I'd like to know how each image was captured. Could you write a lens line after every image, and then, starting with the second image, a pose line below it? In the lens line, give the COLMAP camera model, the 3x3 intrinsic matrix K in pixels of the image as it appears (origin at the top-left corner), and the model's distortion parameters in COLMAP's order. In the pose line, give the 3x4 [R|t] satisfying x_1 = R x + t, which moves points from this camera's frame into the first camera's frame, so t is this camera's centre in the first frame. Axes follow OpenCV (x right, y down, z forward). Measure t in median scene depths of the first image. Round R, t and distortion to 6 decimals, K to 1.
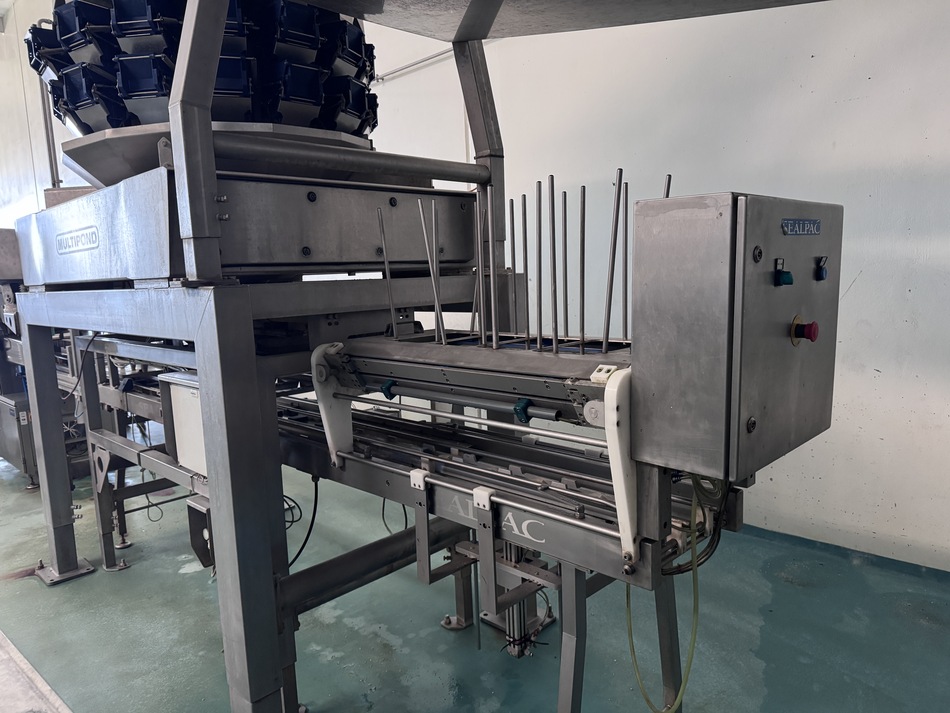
lens RADIAL K [[673.4, 0, 475.0], [0, 673.4, 356.5], [0, 0, 1]] dist [0.000246, -0.000726]
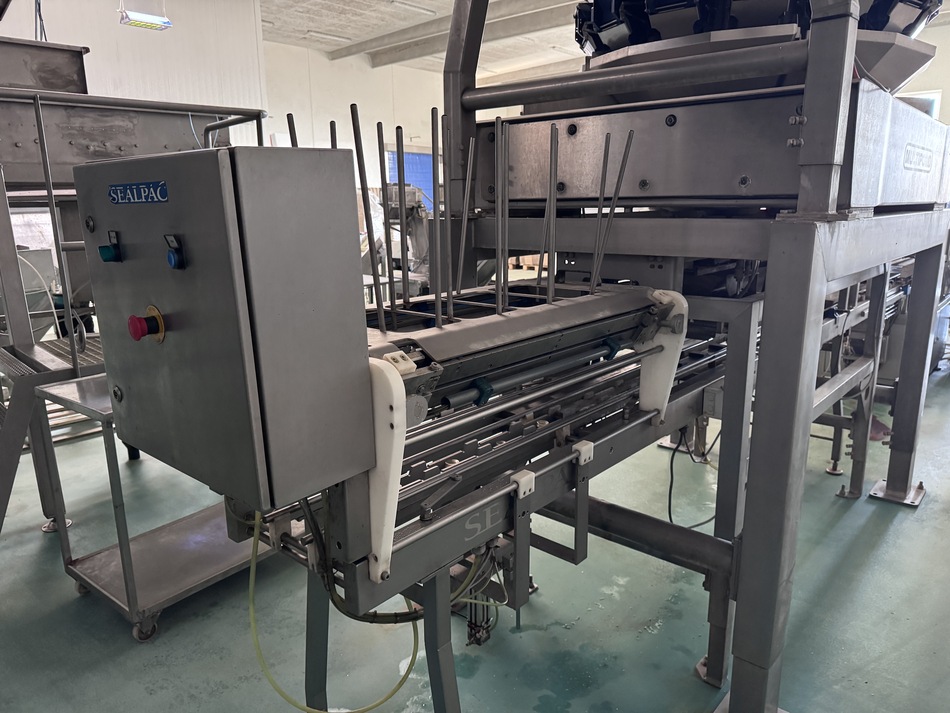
lens RADIAL K [[673.4, 0, 475.0], [0, 673.4, 356.5], [0, 0, 1]] dist [0.000246, -0.000726]
pose [[0.046961, 0.266151, -0.962787, 0.780598], [-0.122085, 0.958154, 0.258915, -0.158219], [0.991408, 0.105383, 0.077489, 0.818258]]
